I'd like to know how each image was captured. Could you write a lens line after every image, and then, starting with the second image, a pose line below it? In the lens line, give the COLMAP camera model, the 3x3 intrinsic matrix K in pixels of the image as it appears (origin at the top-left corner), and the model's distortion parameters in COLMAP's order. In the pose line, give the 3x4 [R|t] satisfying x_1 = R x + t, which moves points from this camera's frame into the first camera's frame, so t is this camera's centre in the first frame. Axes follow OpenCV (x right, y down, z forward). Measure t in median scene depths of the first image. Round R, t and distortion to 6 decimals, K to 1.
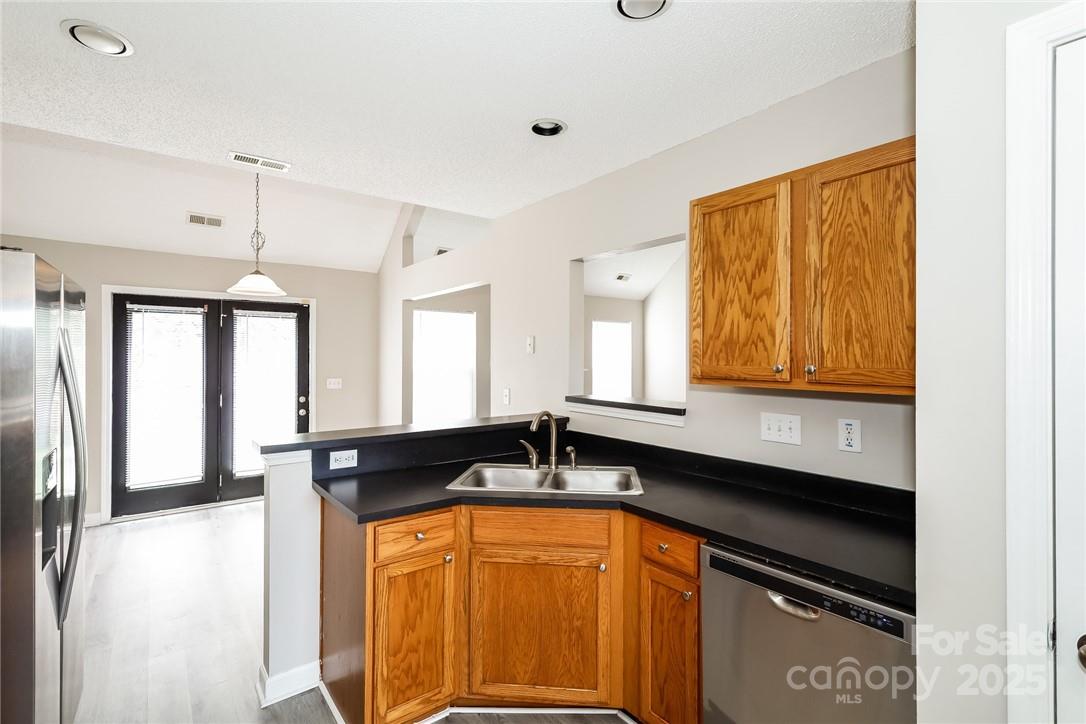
lens RADIAL K [[502.9, 0, 540.0], [0, 502.9, 356.9], [0, 0, 1]] dist [0.001450, 0.000808]
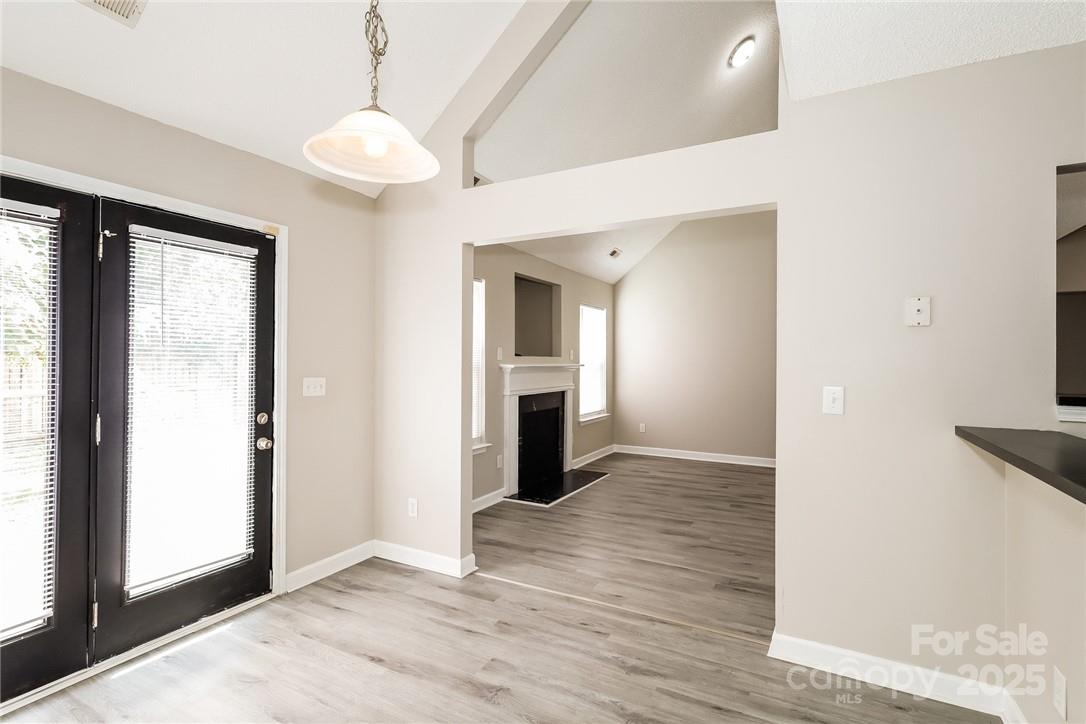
lens RADIAL K [[519.8, 0, 543.4], [0, 519.8, 358.0], [0, 0, 1]] dist [0.000483, 0.000156]
pose [[0.912769, 0.005277, 0.408443, -1.171221], [-0.005130, 0.999986, -0.001456, 0.059960], [-0.408445, -0.000766, 0.912783, 1.087295]]
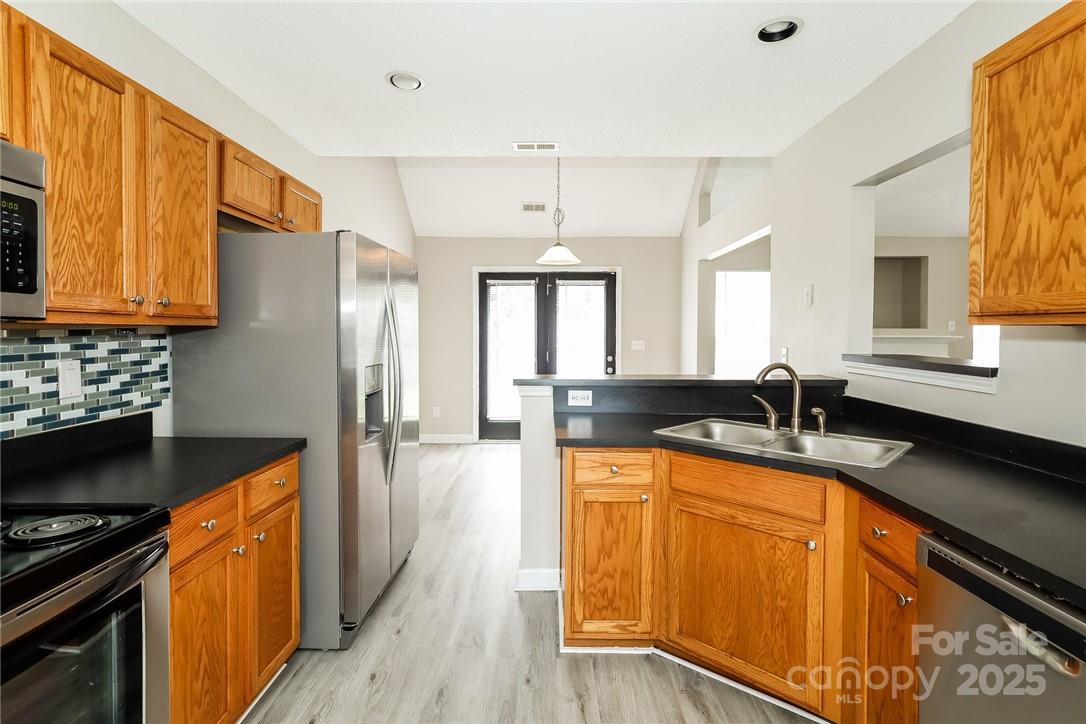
lens RADIAL K [[512.1, 0, 545.7], [0, 512.1, 342.9], [0, 0, 1]] dist [0.000747, 0.001329]
pose [[0.790955, 0.014486, -0.611702, 0.283025], [0.000042, 0.999718, 0.023729, 0.064003], [0.611874, -0.018794, 0.790732, 0.069434]]
